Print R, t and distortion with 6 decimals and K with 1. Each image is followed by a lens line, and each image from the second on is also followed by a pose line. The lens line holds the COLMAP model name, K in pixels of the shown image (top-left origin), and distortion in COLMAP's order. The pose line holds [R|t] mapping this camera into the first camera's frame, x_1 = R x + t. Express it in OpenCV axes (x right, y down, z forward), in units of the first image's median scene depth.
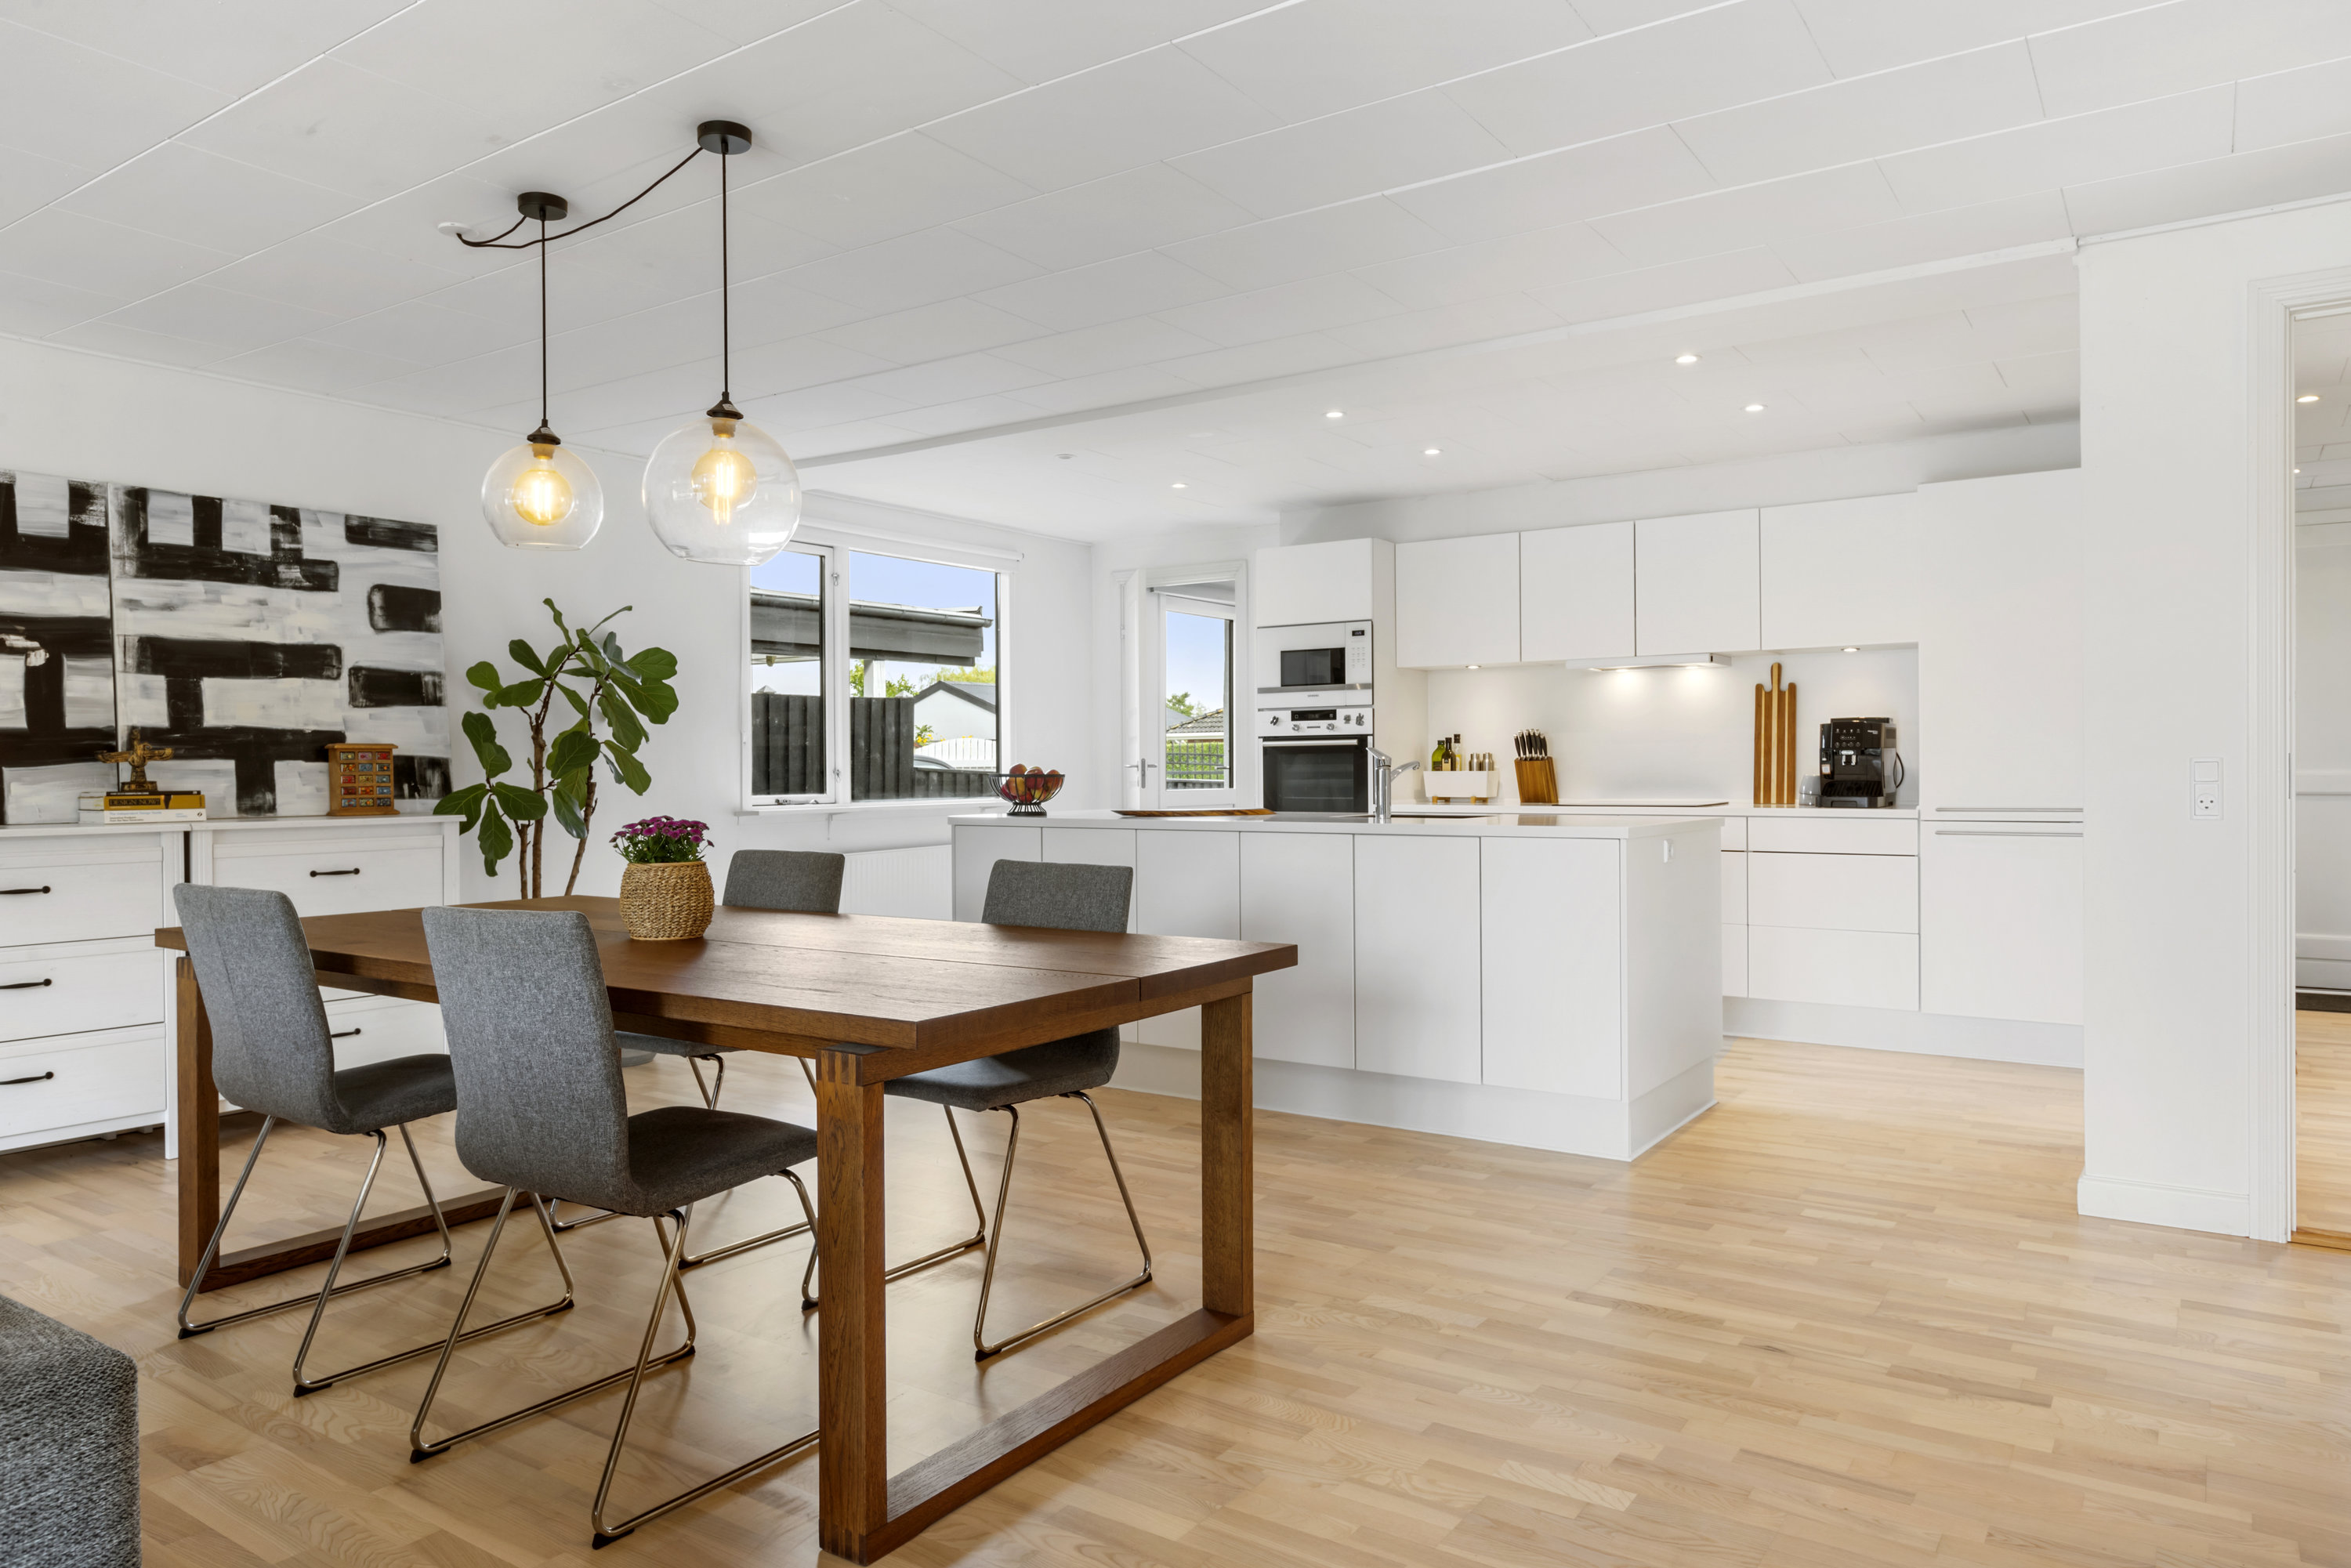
lens RADIAL K [[1518.4, 0, 1175.0], [0, 1518.4, 760.4], [0, 0, 1]] dist [-0.002383, -0.002361]
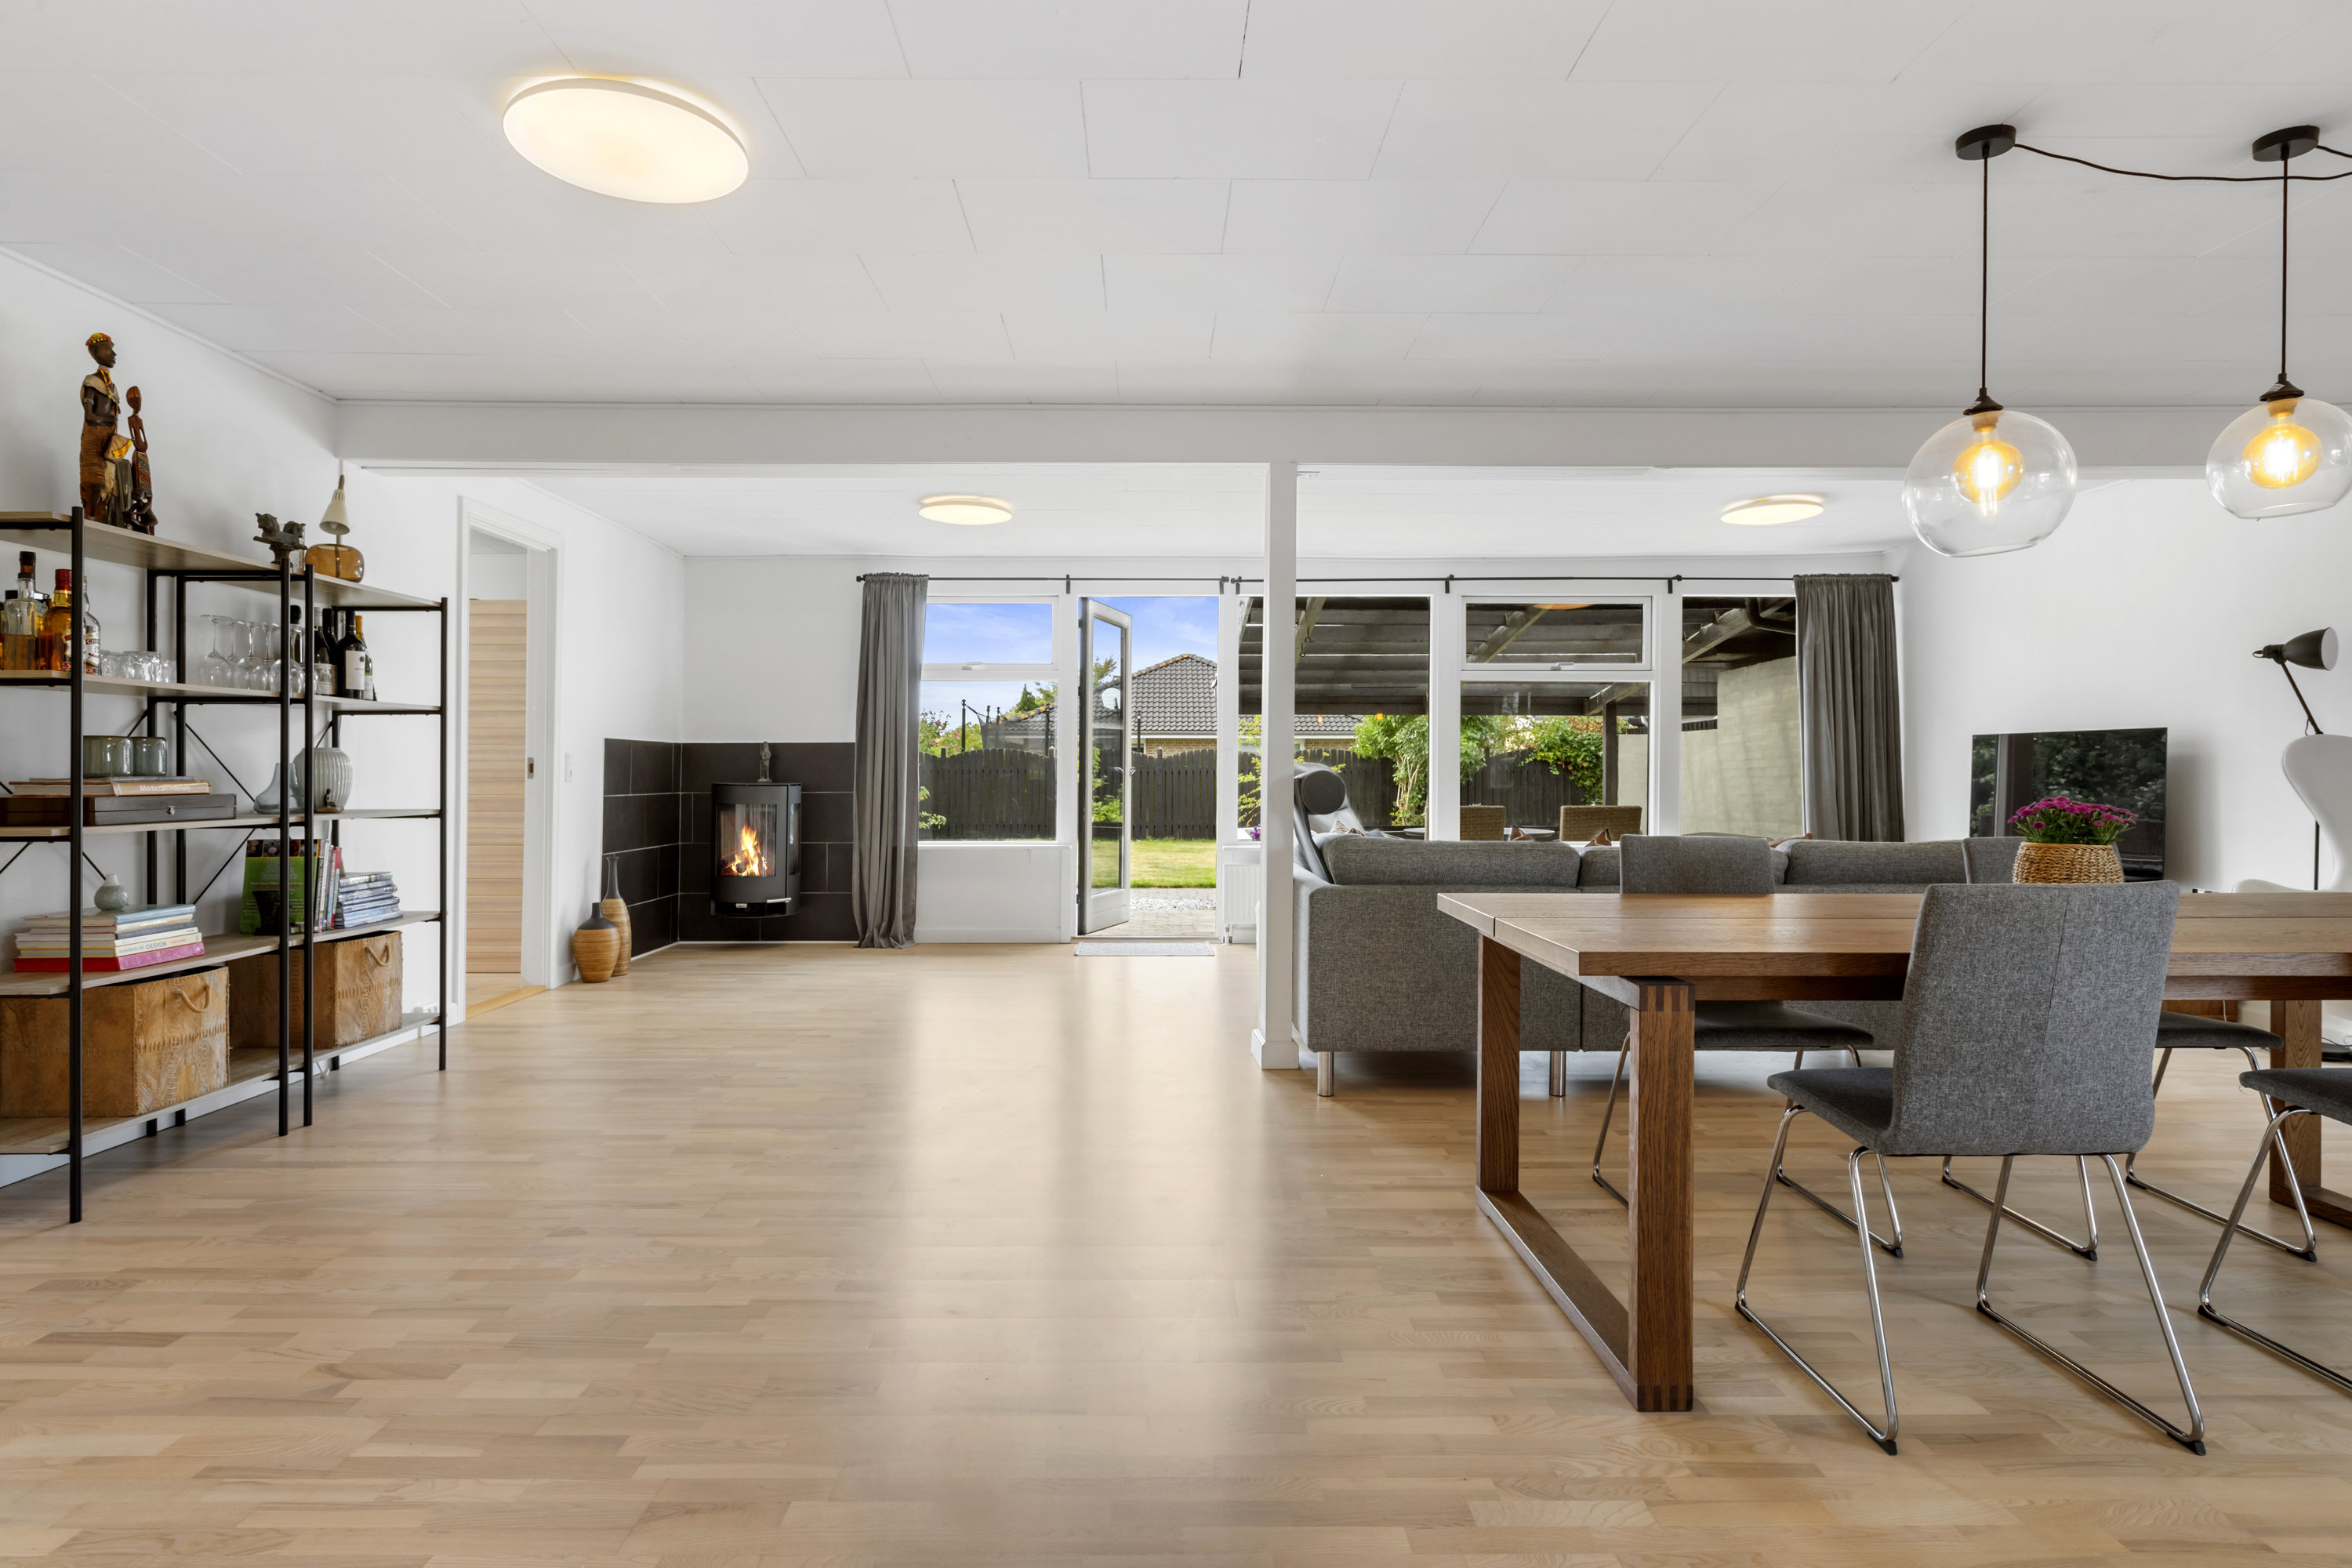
lens RADIAL K [[1292.6, 0, 1147.1], [0, 1292.6, 776.1], [0, 0, 1]] dist [0.001096, 0.000879]
pose [[-0.827870, 0.007017, -0.560877, 0.370817], [0.007128, 0.999973, 0.001989, 0.009015], [0.560875, -0.002351, -0.827897, 0.784033]]
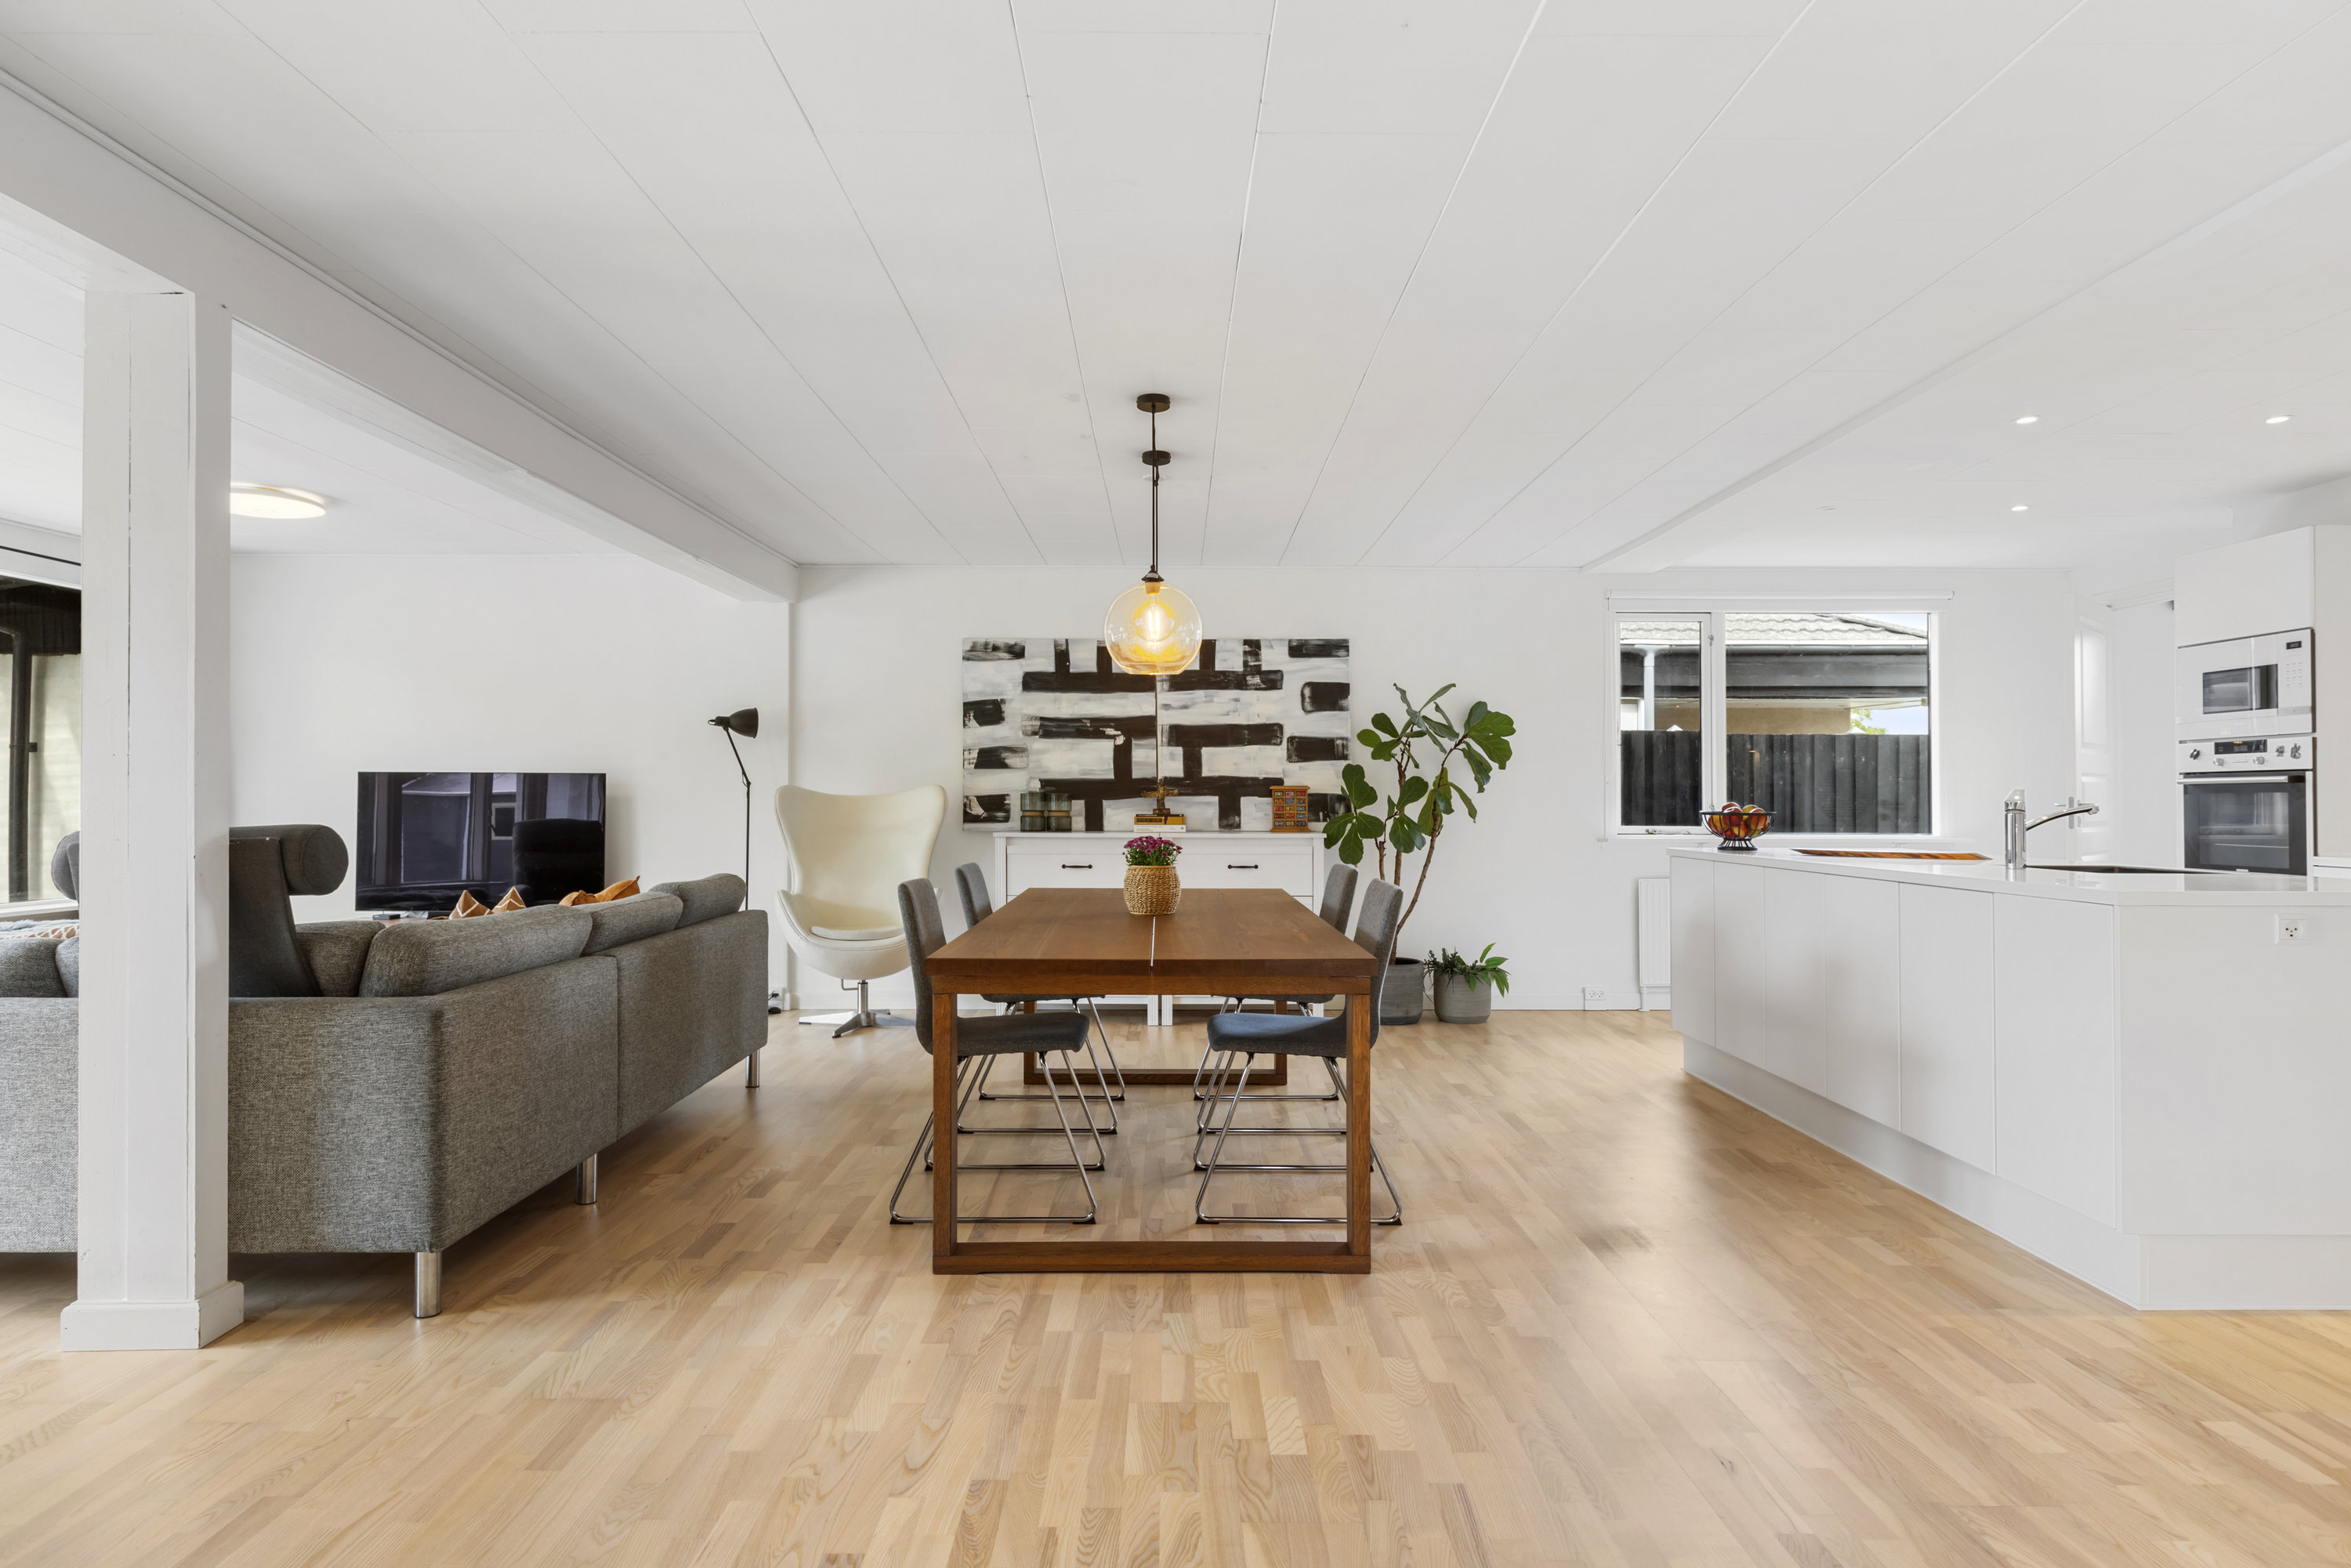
lens RADIAL K [[1253.8, 0, 1167.6], [0, 1253.8, 778.6], [0, 0, 1]] dist [0.005072, -0.006475]
pose [[0.566600, -0.005943, -0.823972, 0.429582], [-0.001825, 0.999962, -0.008467, -0.006919], [0.823991, 0.006301, 0.566568, 0.157022]]
